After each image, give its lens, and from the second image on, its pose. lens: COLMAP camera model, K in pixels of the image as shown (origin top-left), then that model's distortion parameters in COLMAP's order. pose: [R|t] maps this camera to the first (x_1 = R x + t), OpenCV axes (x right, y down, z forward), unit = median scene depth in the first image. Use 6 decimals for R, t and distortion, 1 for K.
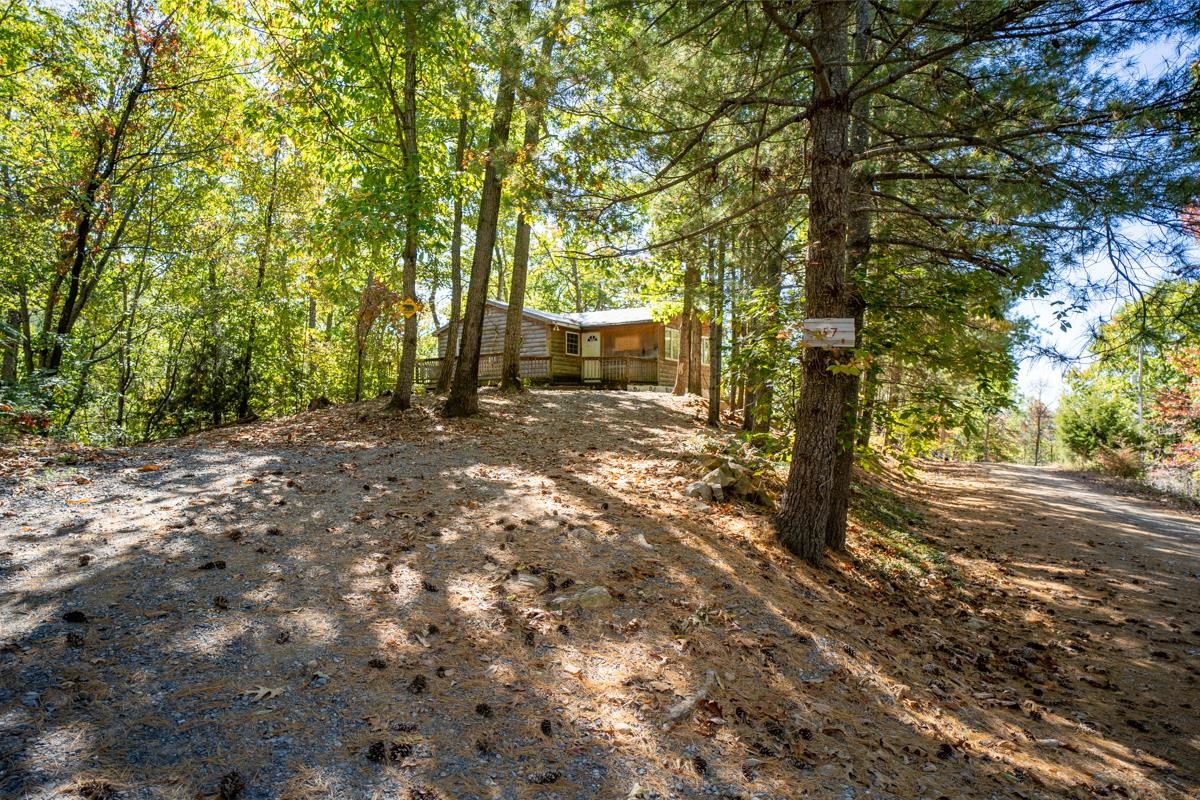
lens RADIAL K [[624.1, 0, 602.1], [0, 624.1, 409.1], [0, 0, 1]] dist [-0.064192, 0.024182]
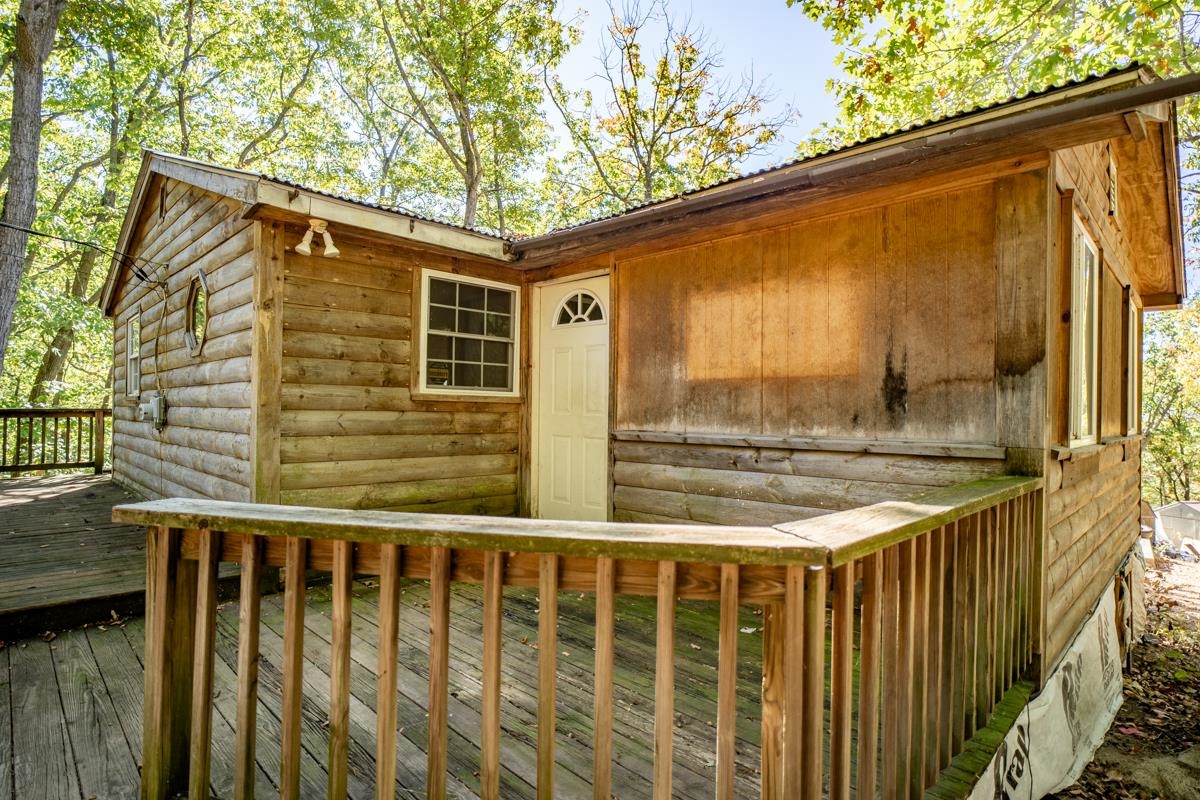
lens RADIAL K [[624.1, 0, 602.1], [0, 624.1, 409.1], [0, 0, 1]] dist [-0.064192, 0.024182]
pose [[0.981757, 0.014249, -0.189604, 0.030068], [-0.013113, 0.999888, 0.007242, -0.088082], [0.189686, -0.004623, 0.981834, 0.857312]]
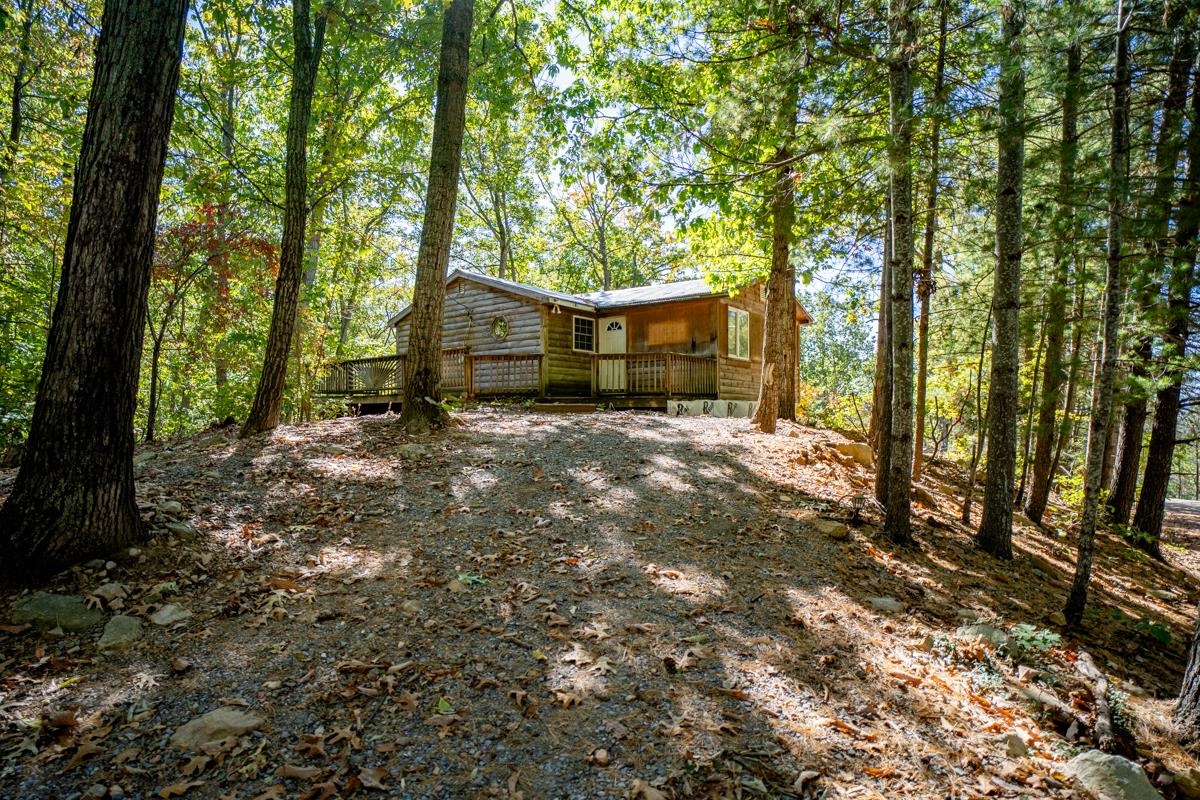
lens RADIAL K [[624.1, 0, 602.1], [0, 624.1, 409.1], [0, 0, 1]] dist [-0.064192, 0.024182]
pose [[0.997598, -0.002837, -0.069214, 0.017305], [0.003060, 0.999990, 0.003120, -0.029755], [0.069204, -0.003324, 0.997597, 0.366158]]
